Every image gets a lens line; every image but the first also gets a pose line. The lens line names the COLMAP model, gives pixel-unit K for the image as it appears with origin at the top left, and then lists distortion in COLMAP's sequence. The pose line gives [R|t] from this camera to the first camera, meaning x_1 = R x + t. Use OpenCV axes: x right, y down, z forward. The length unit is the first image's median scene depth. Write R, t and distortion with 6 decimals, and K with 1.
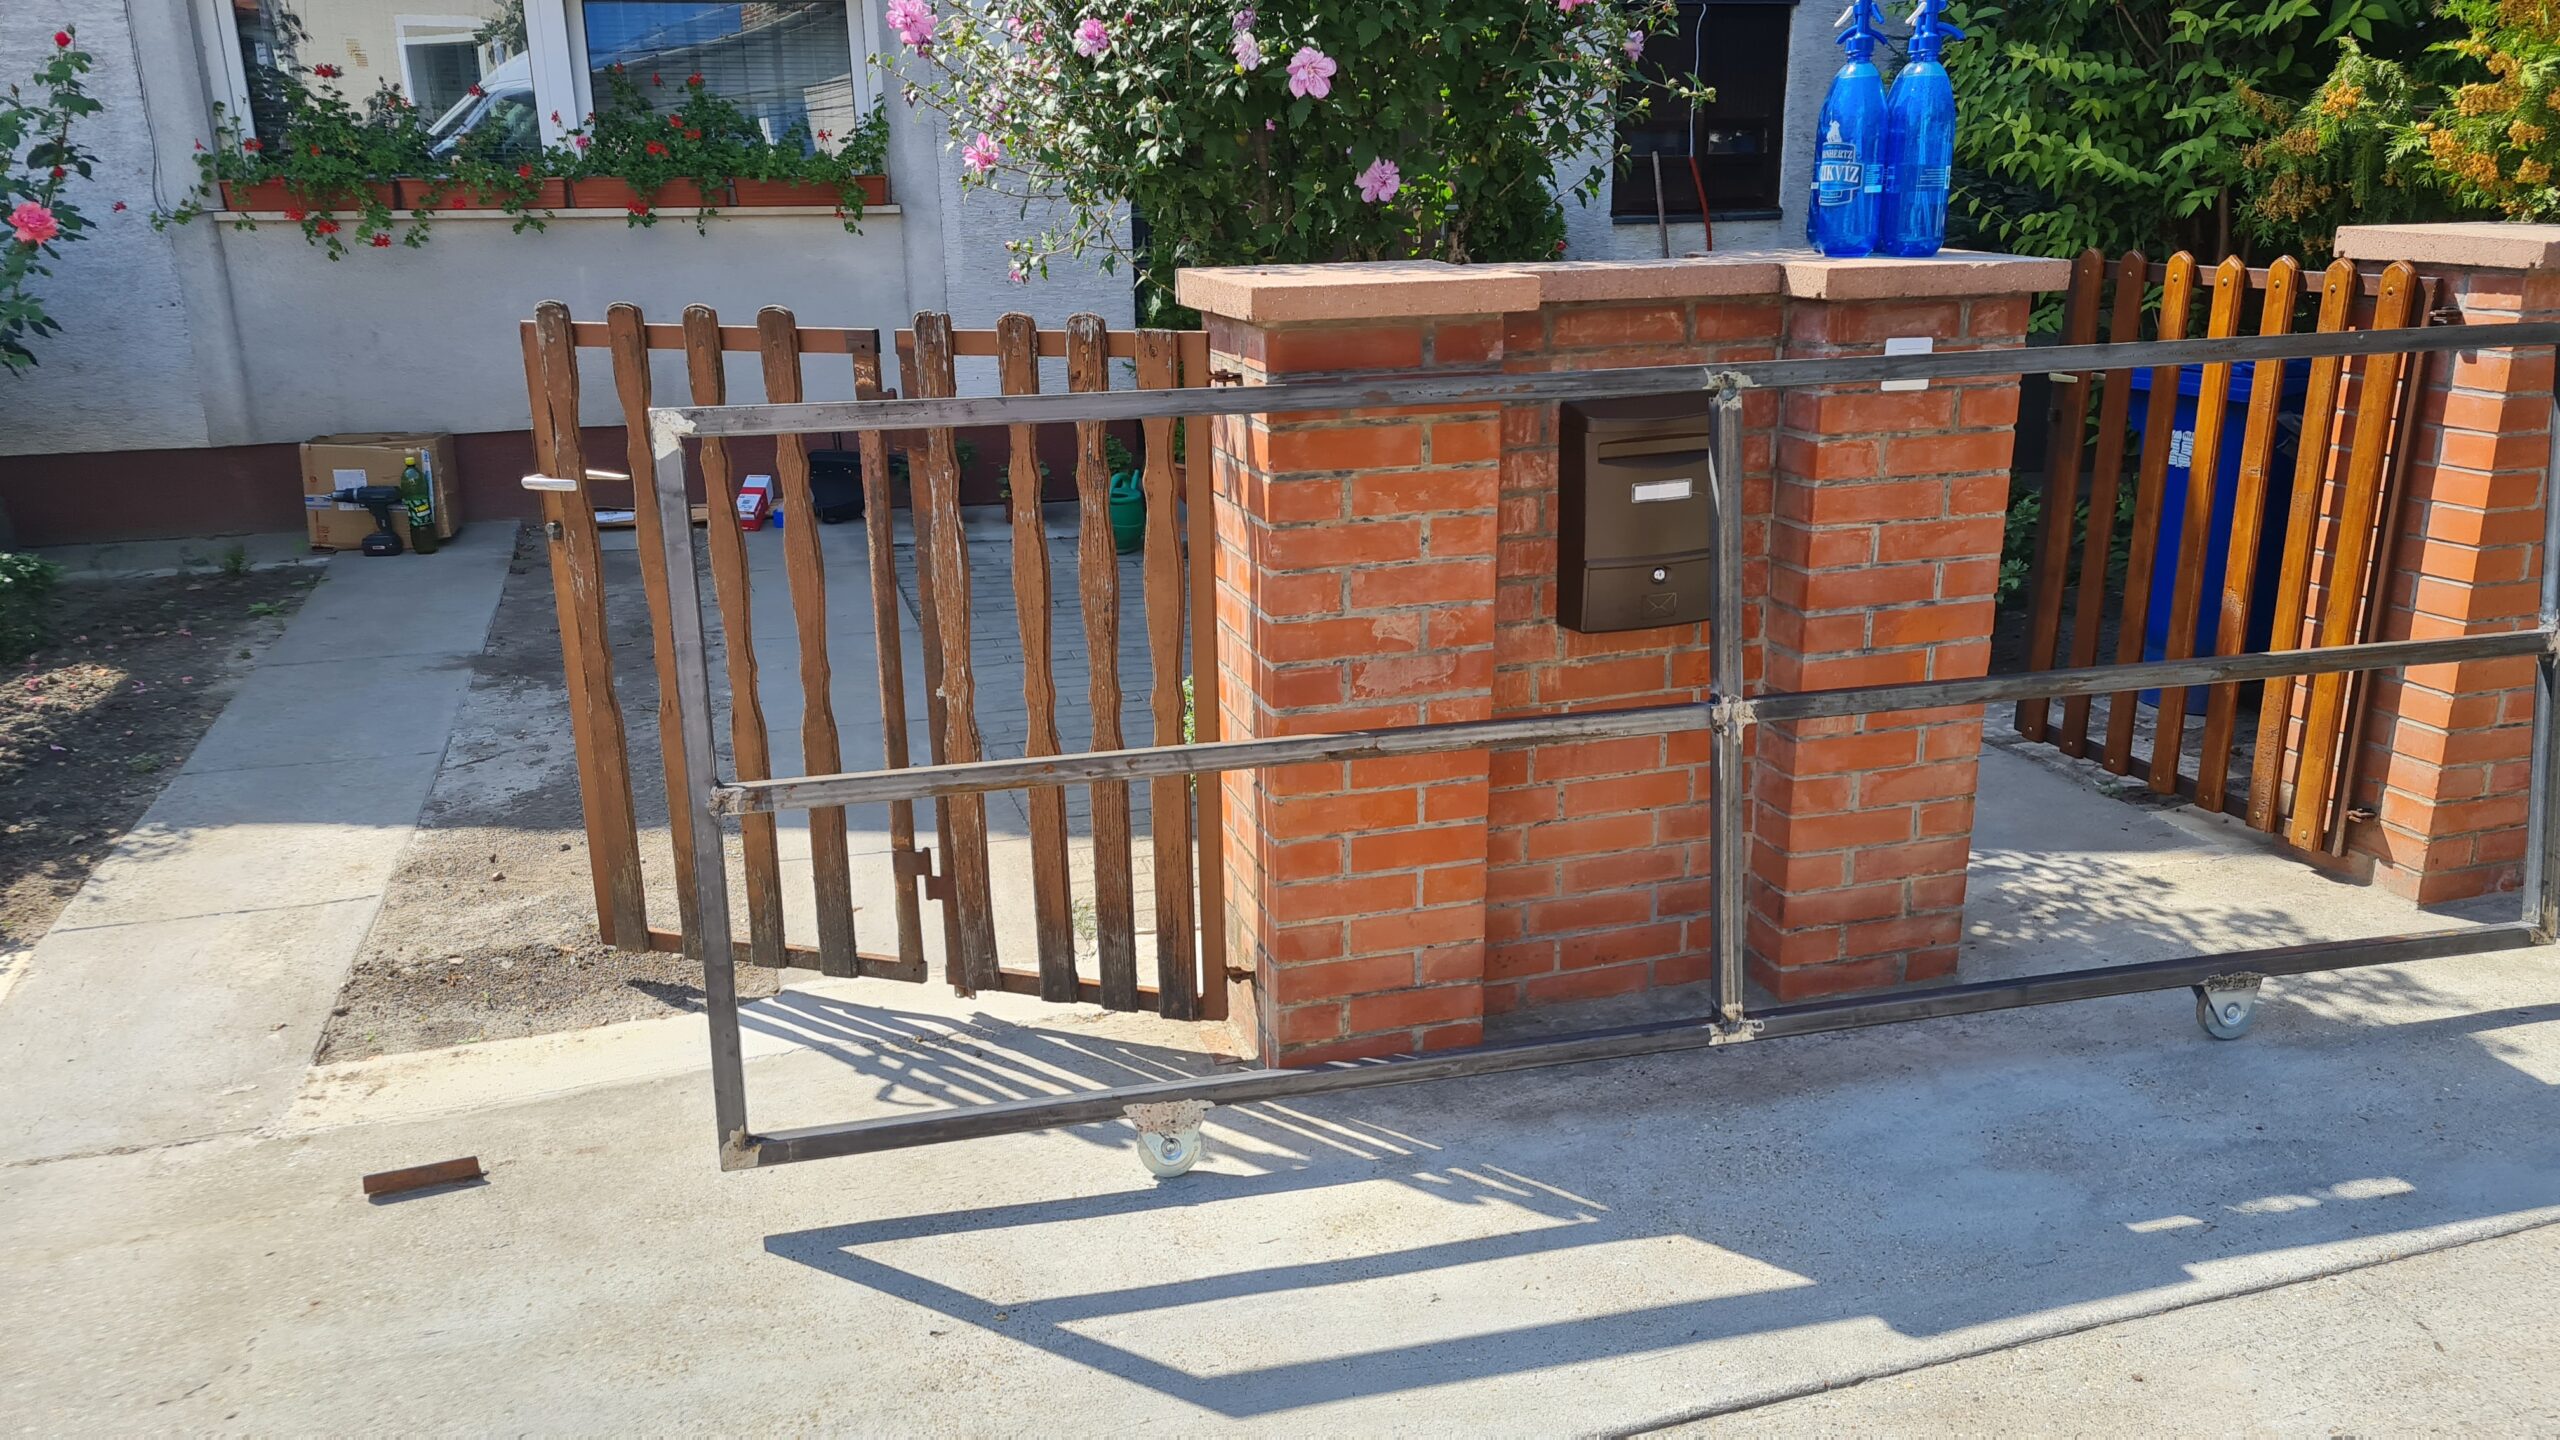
lens RADIAL K [[1909.4, 0, 1280.0], [0, 1909.4, 720.0], [0, 0, 1]] dist [0.052729, -0.035179]
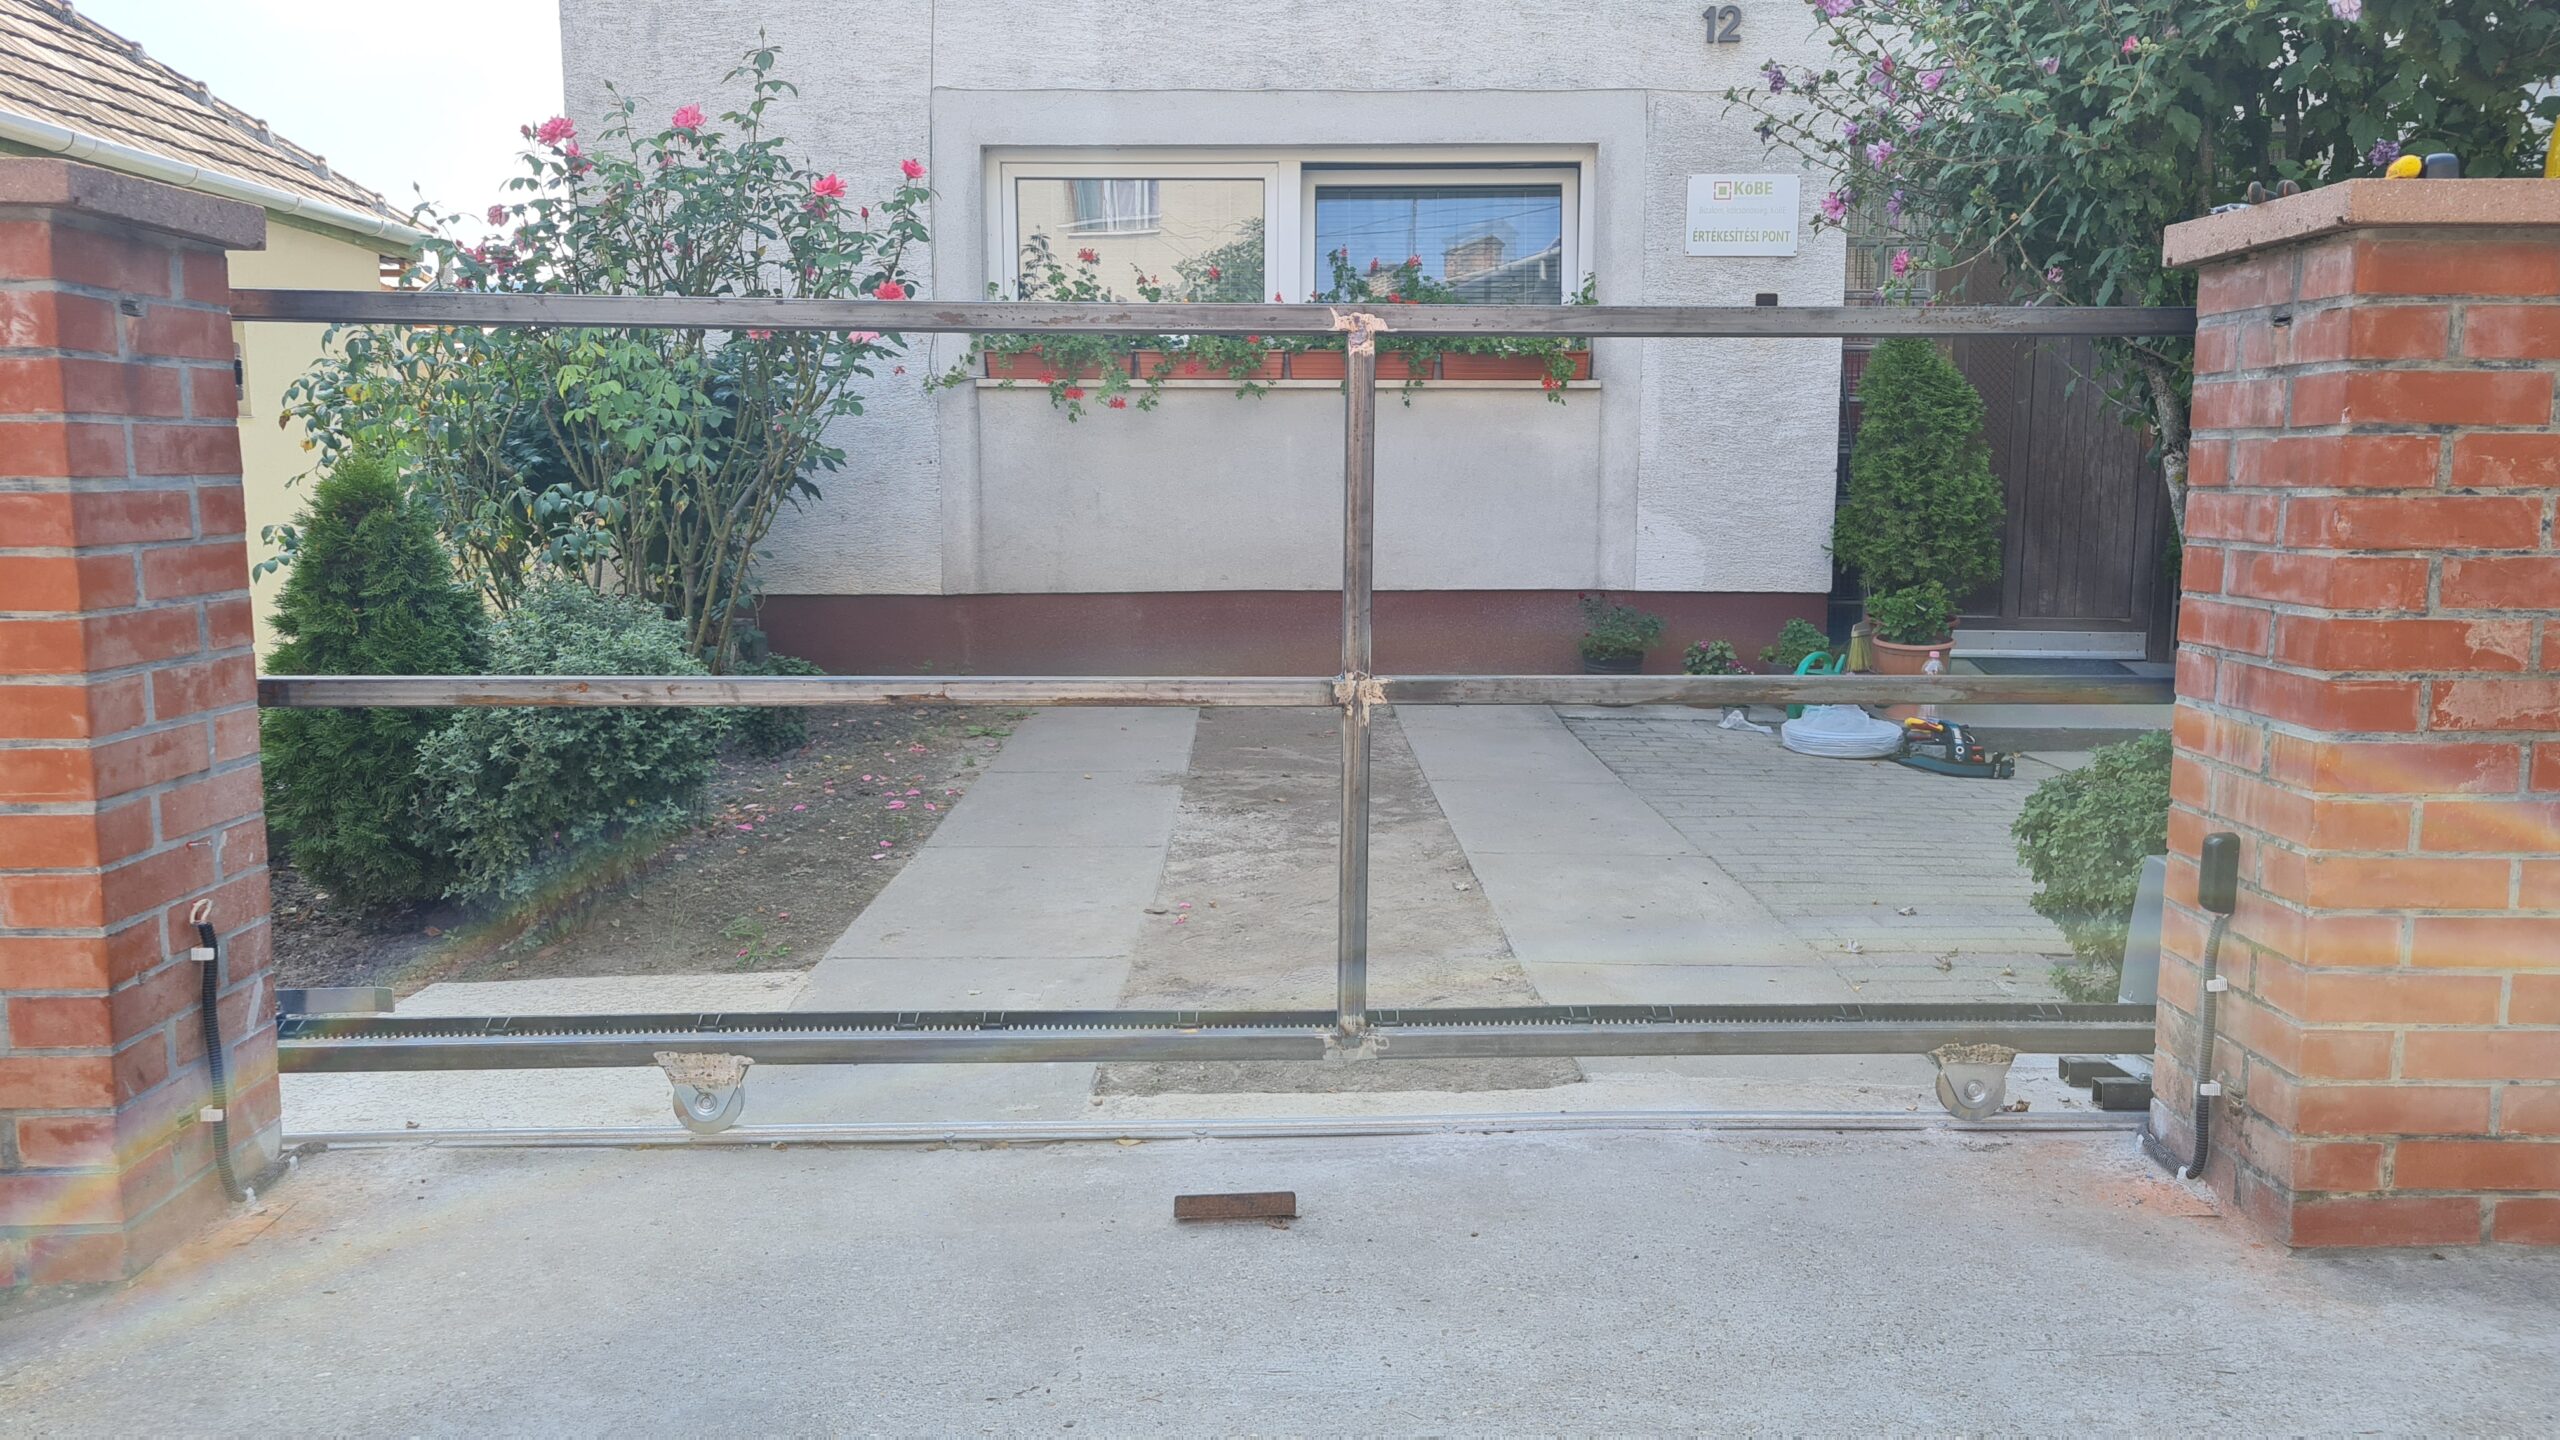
lens RADIAL K [[1848.3, 0, 1280.0], [0, 1848.3, 720.0], [0, 0, 1]] dist [0.053449, -0.029909]
pose [[0.965753, 0.047696, -0.255040, -0.202724], [-0.091497, 0.982417, -0.162745, 0.141187], [0.242793, 0.180507, 0.953136, 0.157278]]
